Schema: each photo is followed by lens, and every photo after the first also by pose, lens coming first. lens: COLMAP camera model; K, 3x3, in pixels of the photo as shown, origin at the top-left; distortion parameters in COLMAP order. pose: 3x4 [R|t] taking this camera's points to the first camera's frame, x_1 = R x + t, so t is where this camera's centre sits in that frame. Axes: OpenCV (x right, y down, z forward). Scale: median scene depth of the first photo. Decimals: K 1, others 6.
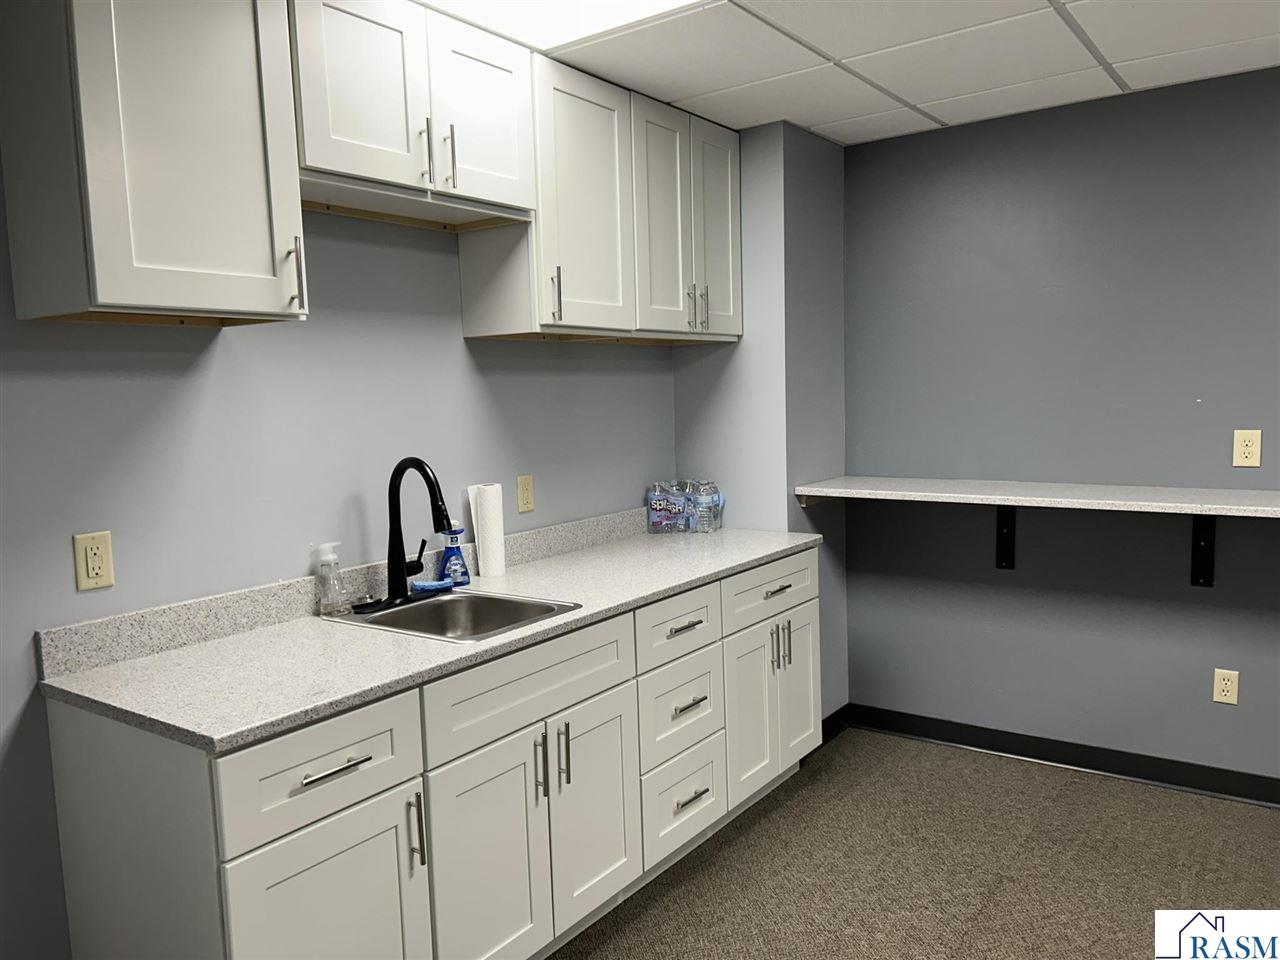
lens RADIAL K [[961.4, 0, 638.6], [0, 961.4, 485.0], [0, 0, 1]] dist [0.045108, -0.009166]
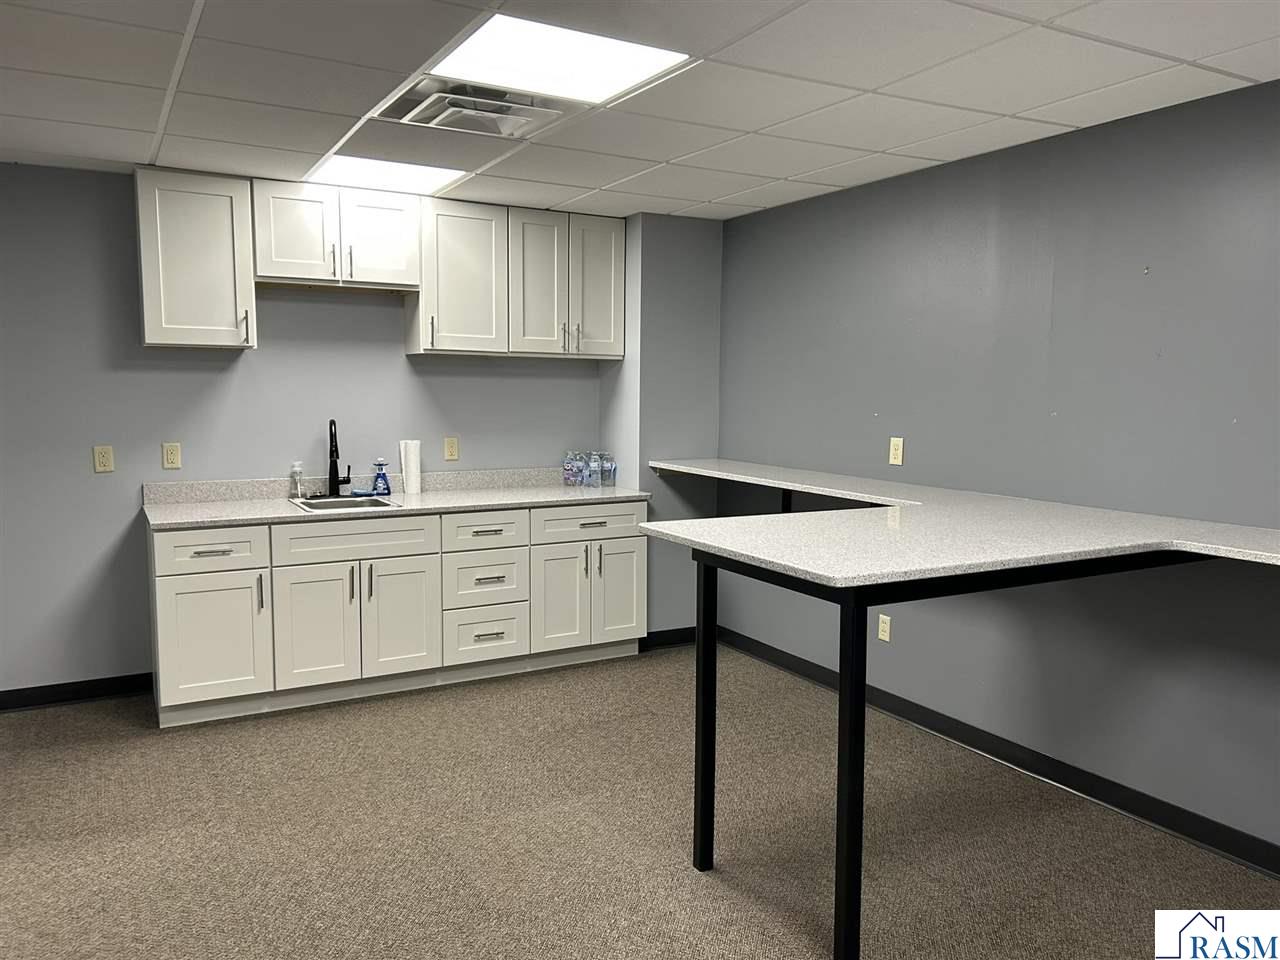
lens RADIAL K [[961.4, 0, 641.5], [0, 961.4, 477.2], [0, 0, 1]] dist [0.045108, -0.009166]
pose [[0.908324, 0.079316, -0.410677, 0.994256], [-0.078869, 0.996721, 0.018062, 0.001820], [0.410763, 0.015984, 0.911602, -0.429352]]
